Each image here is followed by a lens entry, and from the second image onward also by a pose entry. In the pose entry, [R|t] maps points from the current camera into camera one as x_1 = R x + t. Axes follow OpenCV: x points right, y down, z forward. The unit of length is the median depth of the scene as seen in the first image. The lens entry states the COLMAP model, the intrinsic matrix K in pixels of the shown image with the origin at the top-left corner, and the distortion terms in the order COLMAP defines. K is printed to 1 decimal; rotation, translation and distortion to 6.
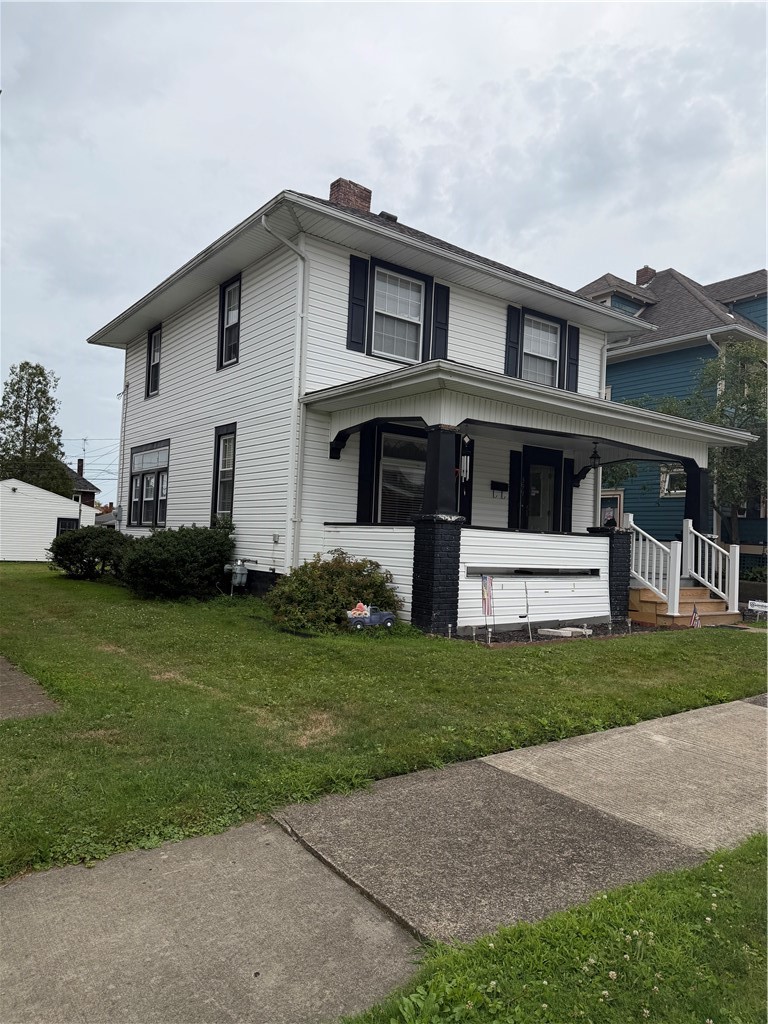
lens RADIAL K [[698.6, 0, 384.0], [0, 698.6, 512.0], [0, 0, 1]] dist [-0.003384, -0.000634]
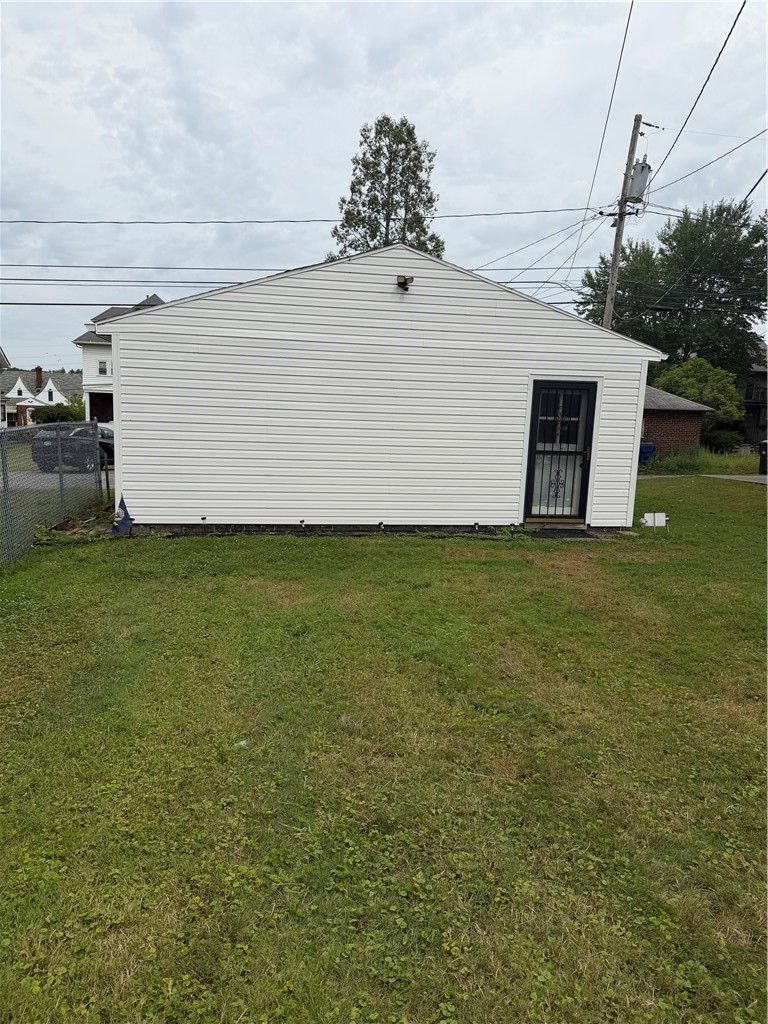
lens RADIAL K [[710.4, 0, 384.0], [0, 710.4, 512.0], [0, 0, 1]] dist [0.116153, -0.000666]
pose [[0.898551, 0.050272, -0.435980, -0.623910], [0.019744, 0.987781, 0.154591, 0.024095], [0.438425, -0.147516, 0.886579, 1.112988]]
